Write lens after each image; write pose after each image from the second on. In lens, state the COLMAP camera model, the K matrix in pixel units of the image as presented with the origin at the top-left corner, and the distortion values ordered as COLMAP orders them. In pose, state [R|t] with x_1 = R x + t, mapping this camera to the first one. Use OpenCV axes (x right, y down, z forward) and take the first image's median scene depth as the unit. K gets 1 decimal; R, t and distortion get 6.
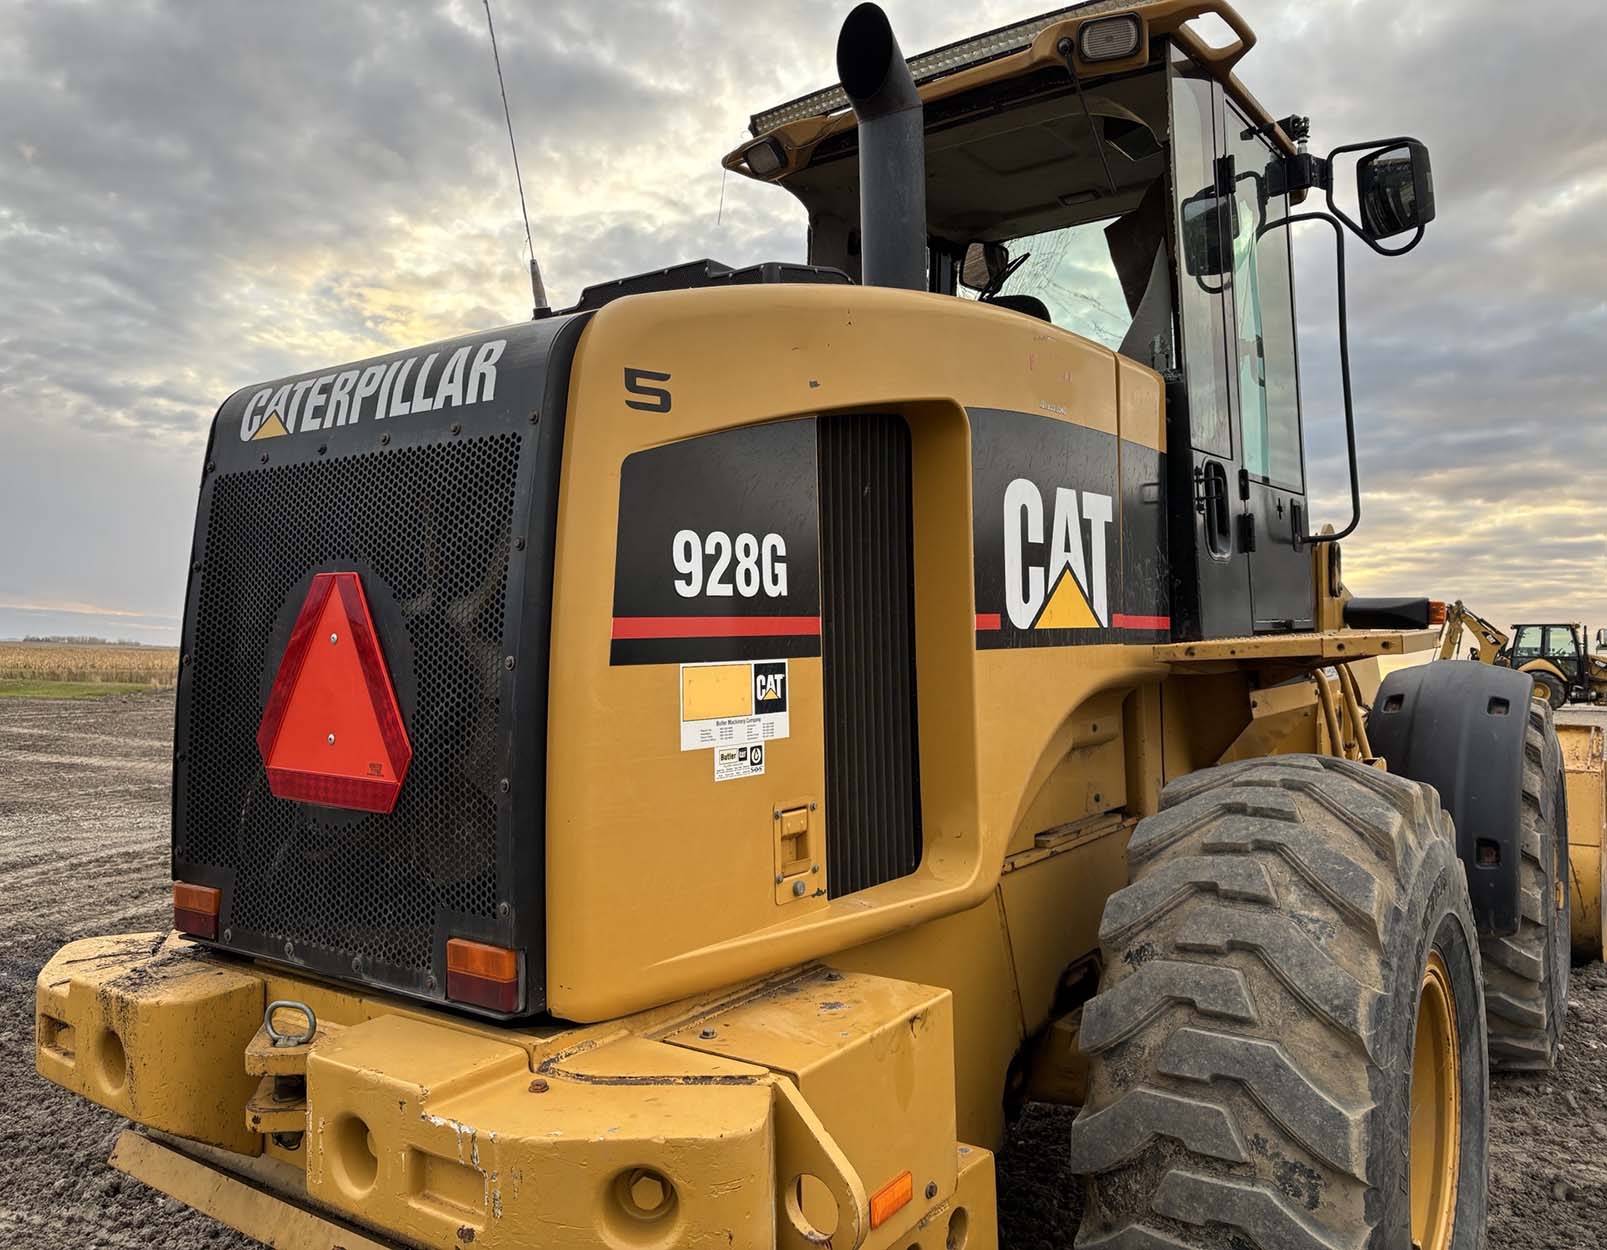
lens RADIAL K [[1269.3, 0, 801.9], [0, 1269.3, 609.3], [0, 0, 1]] dist [0.076467, -0.005693]
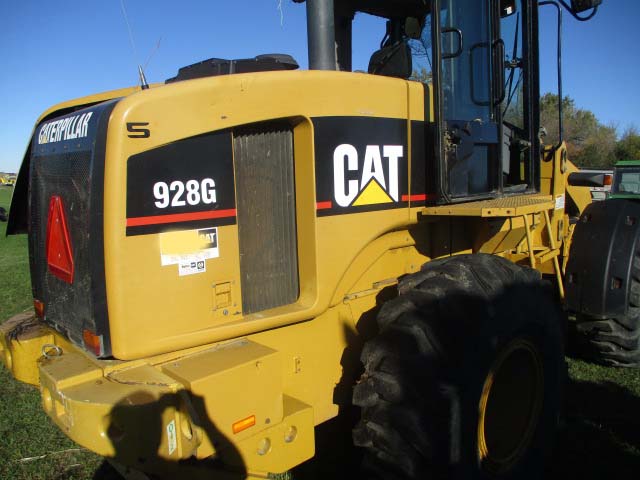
lens RADIAL K [[515.6, 0, 320.0], [0, 515.6, 240.0], [0, 0, 1]] dist [-0.078033, 0.053268]
pose [[0.979020, 0.018673, -0.202908, 0.408763], [0.014550, 0.986844, 0.161018, -0.100505], [0.203245, -0.160592, 0.965868, 0.032081]]
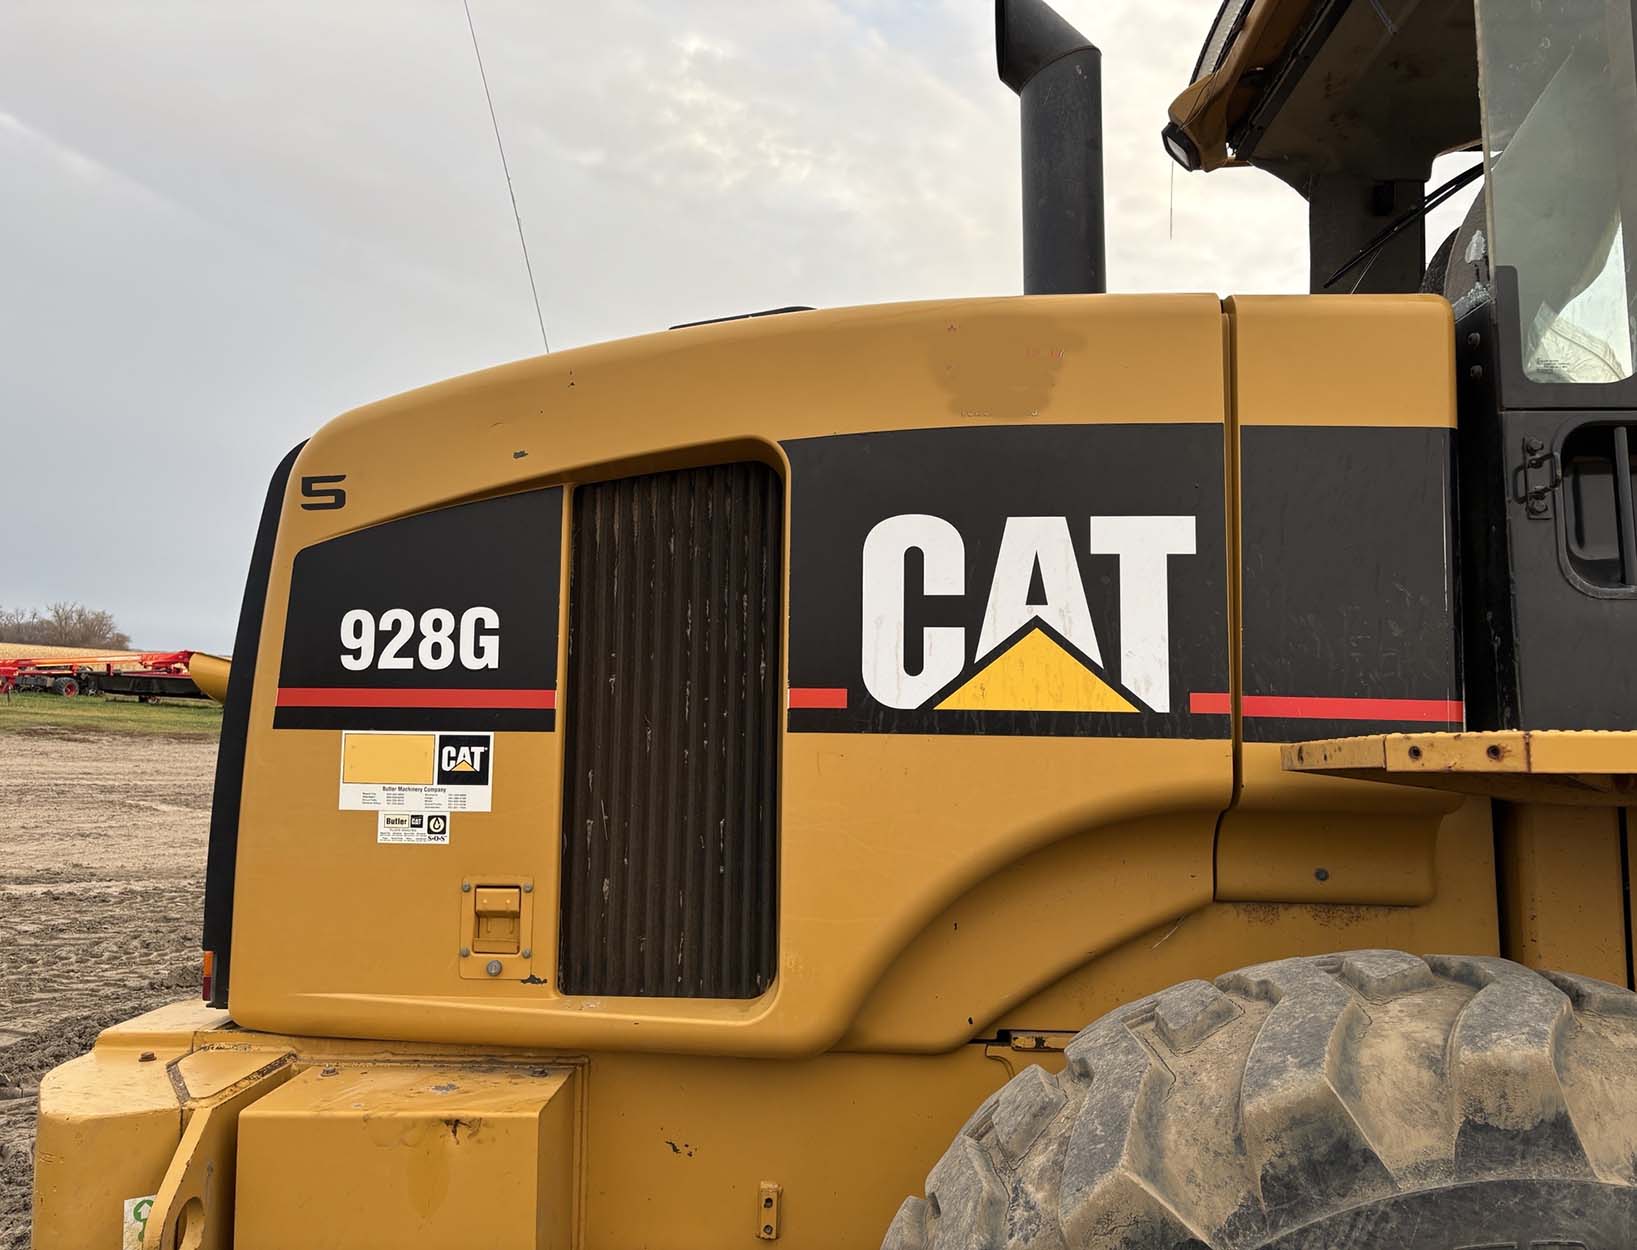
lens RADIAL K [[1356.5, 0, 818.8], [0, 1356.5, 590.6], [0, 0, 1]] dist [0.007461, 0.004094]
pose [[0.539032, -0.069120, -0.839445, 1.033044], [-0.007247, 0.996210, -0.086682, 0.019142], [0.842254, 0.052808, 0.536488, 0.644365]]
